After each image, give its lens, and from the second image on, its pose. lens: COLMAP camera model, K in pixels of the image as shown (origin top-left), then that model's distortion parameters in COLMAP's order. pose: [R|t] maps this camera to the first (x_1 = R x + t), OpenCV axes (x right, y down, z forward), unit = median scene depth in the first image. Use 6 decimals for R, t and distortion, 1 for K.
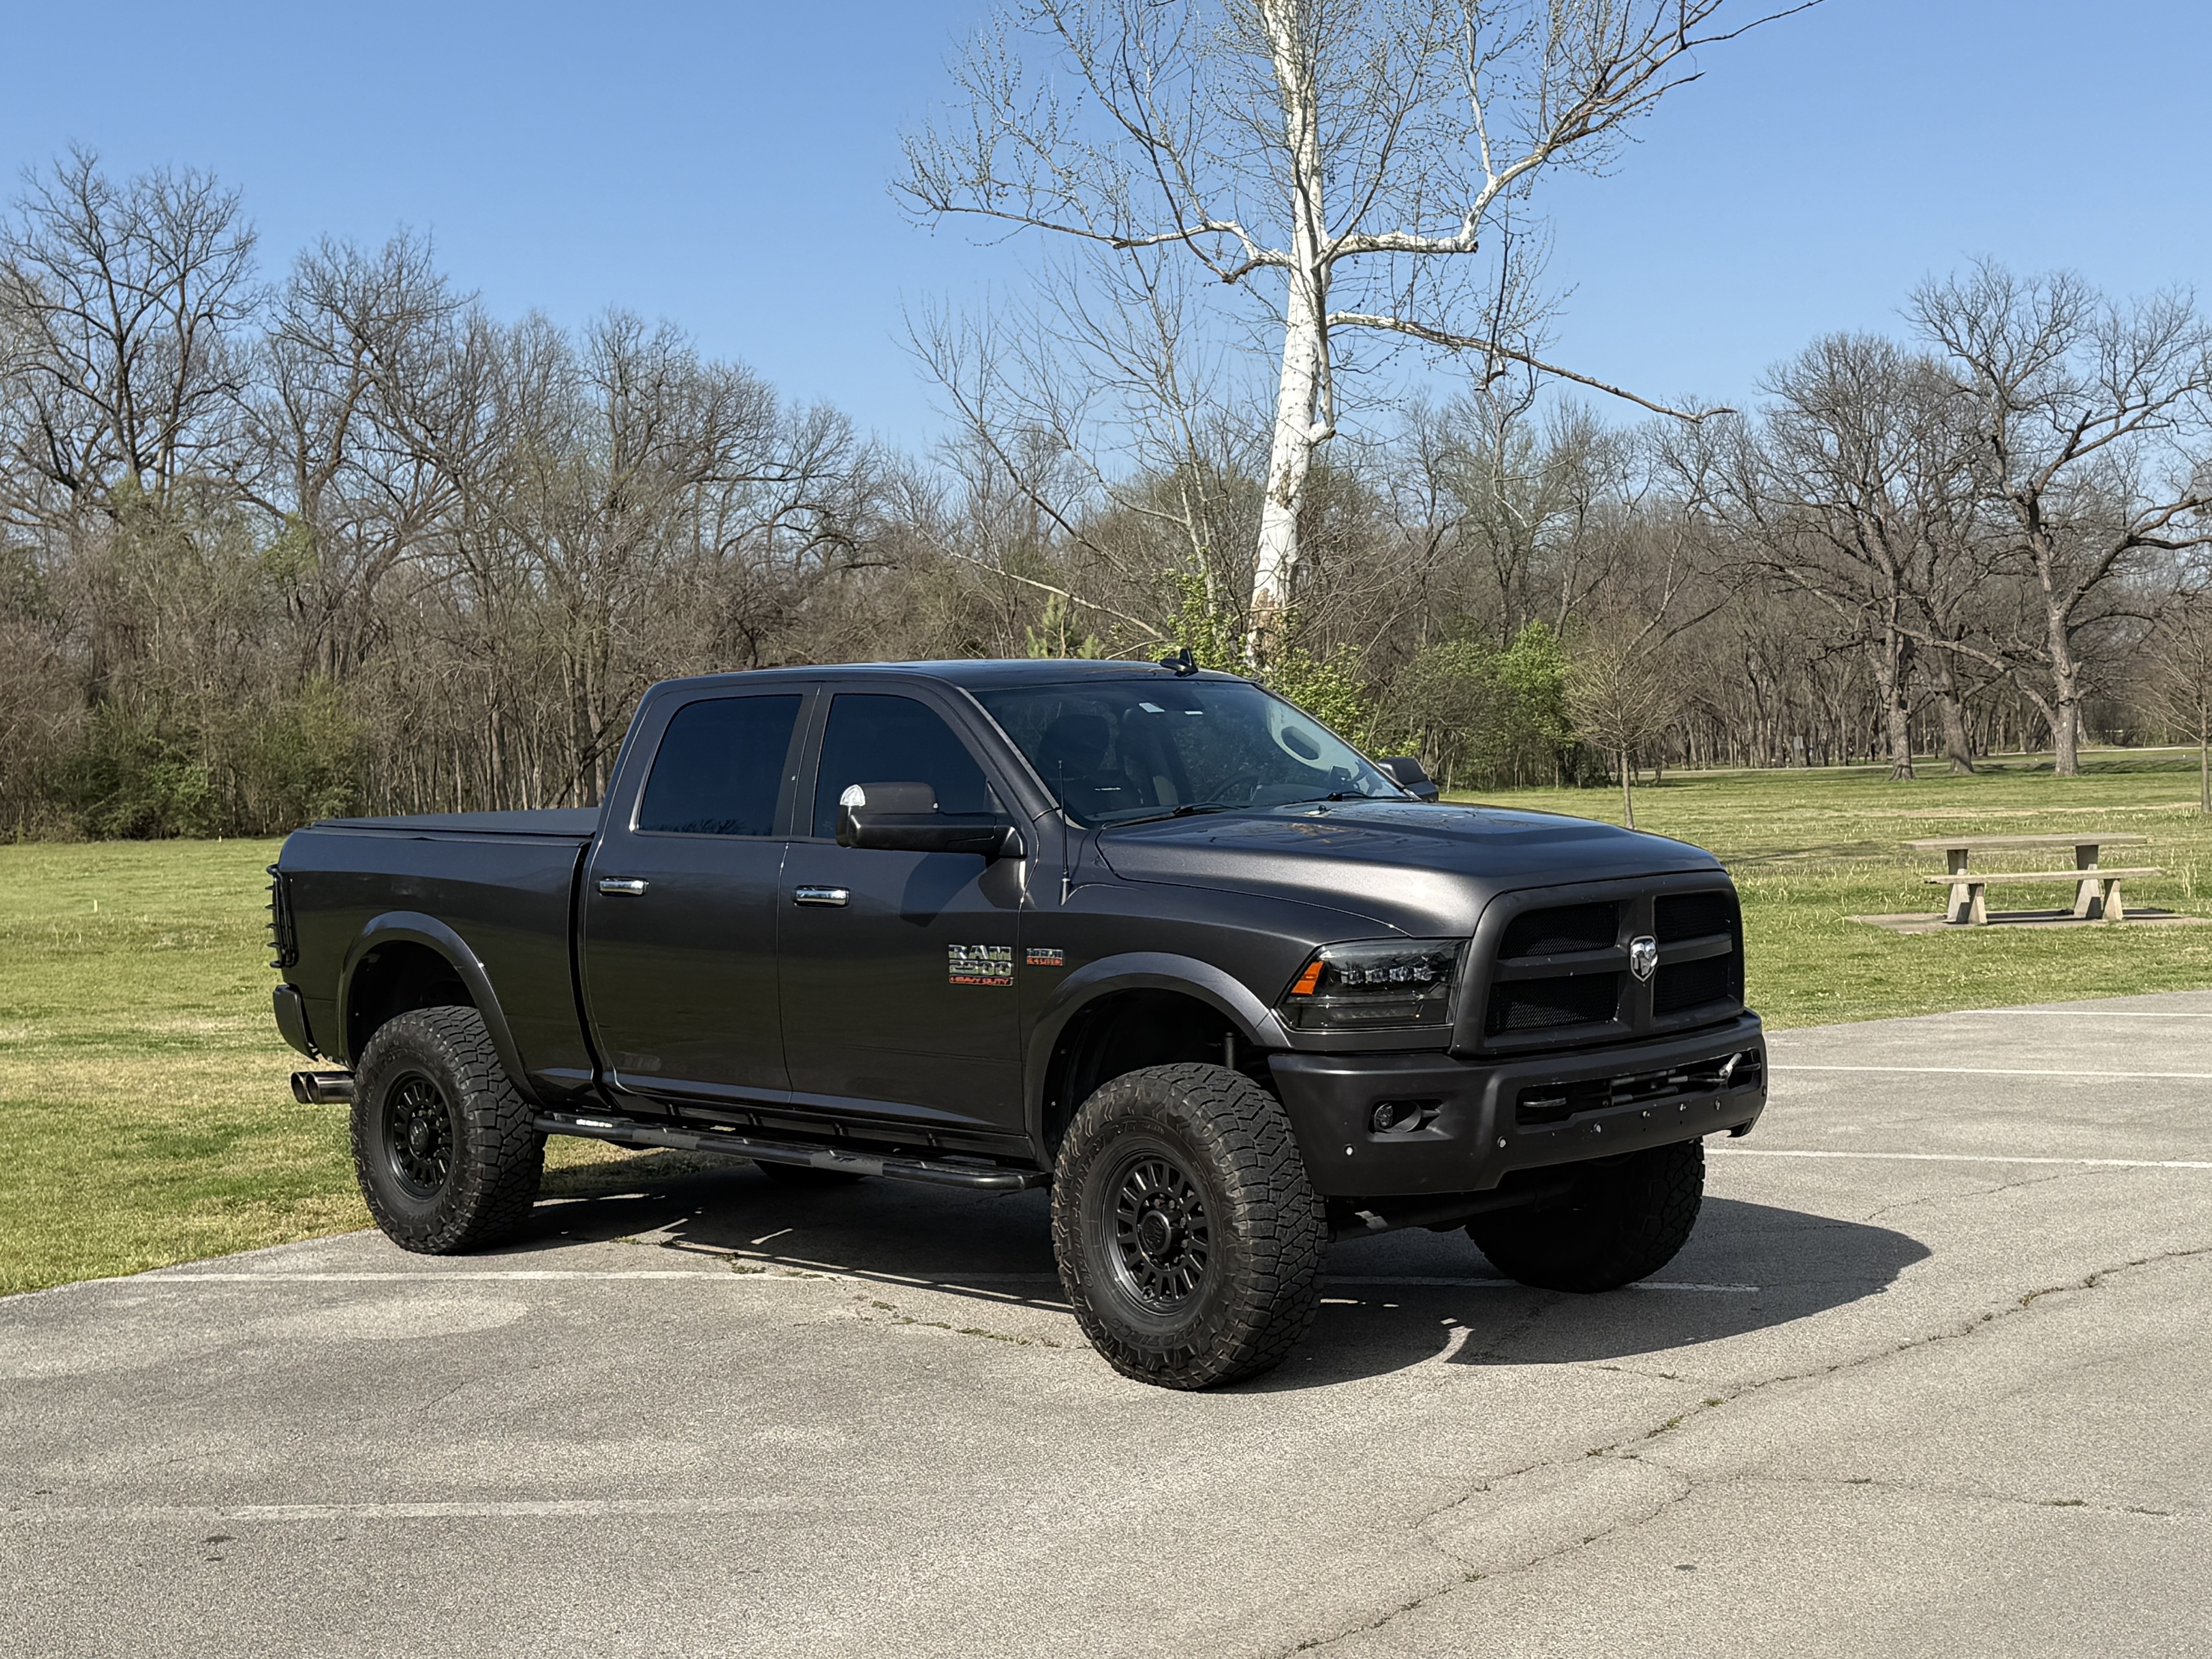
lens RADIAL K [[3021.8, 0, 1115.2], [0, 3021.8, 825.2], [0, 0, 1]] dist [0.150136, -0.155521]
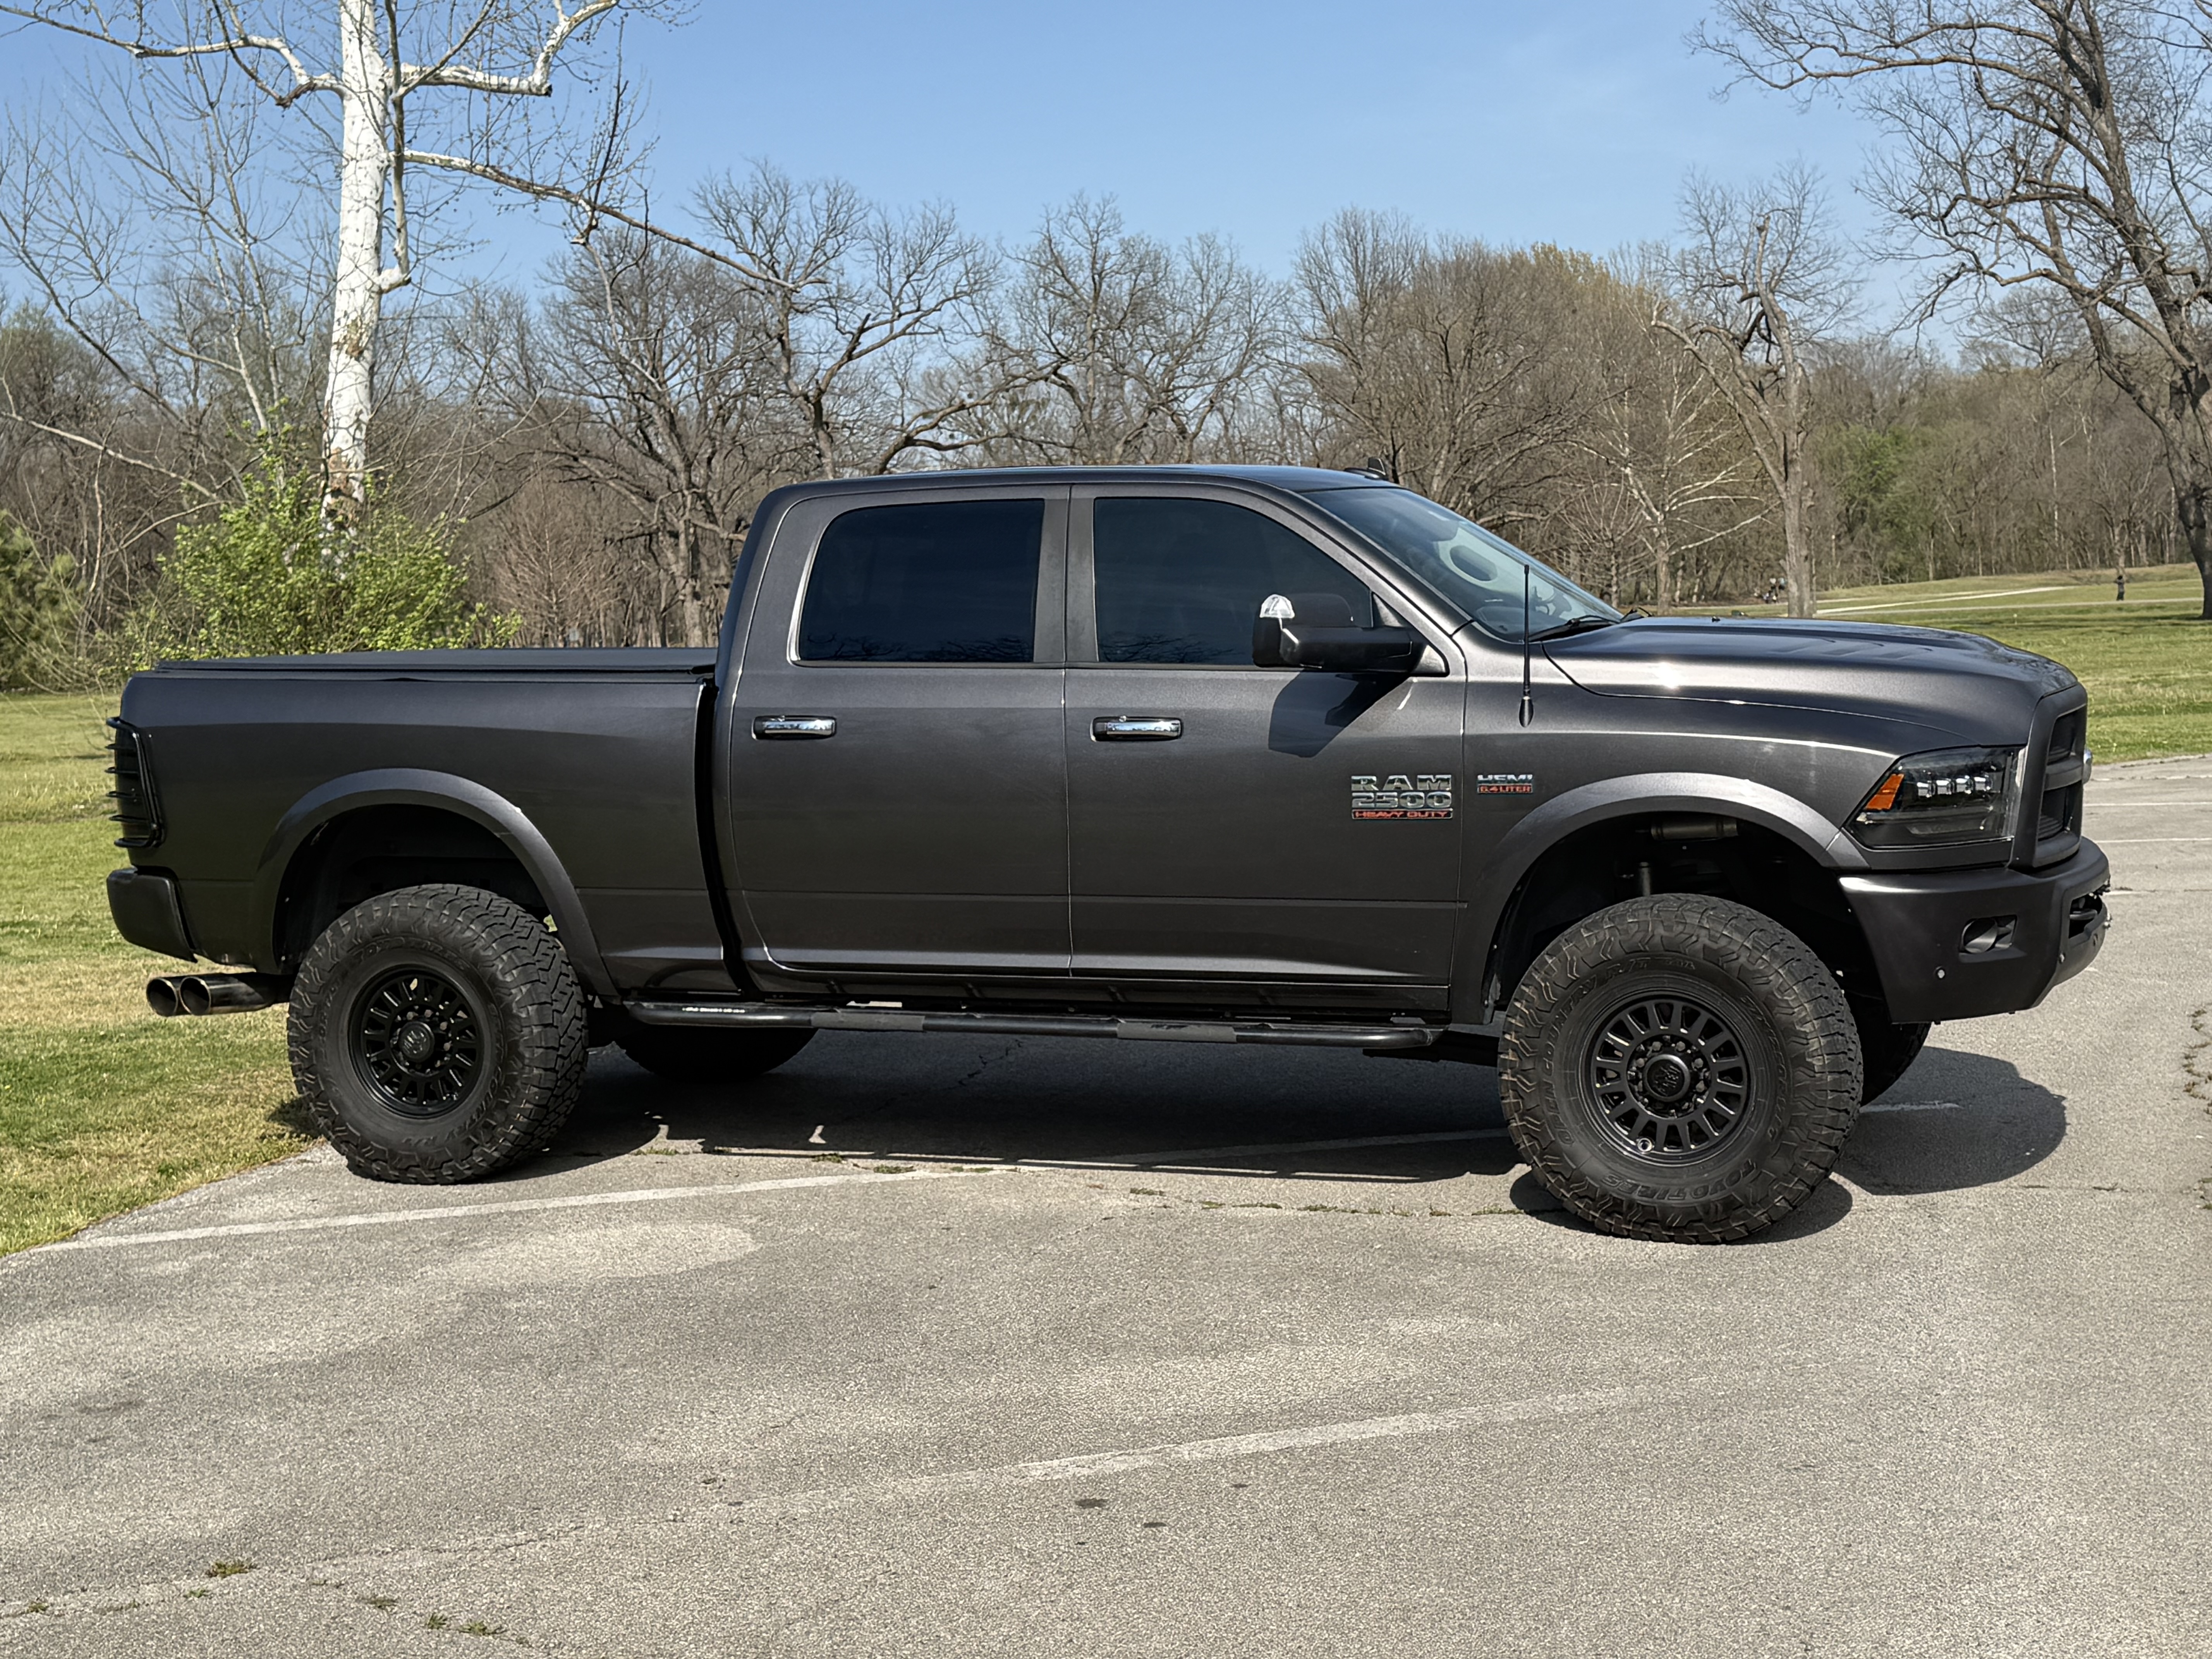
lens RADIAL K [[3021.8, 0, 1115.2], [0, 3021.8, 825.2], [0, 0, 1]] dist [0.150136, -0.155521]
pose [[0.905839, -0.029611, 0.422586, -0.130892], [0.015499, 0.999203, 0.036791, 0.005454], [-0.423338, -0.026777, 0.905576, 0.060431]]
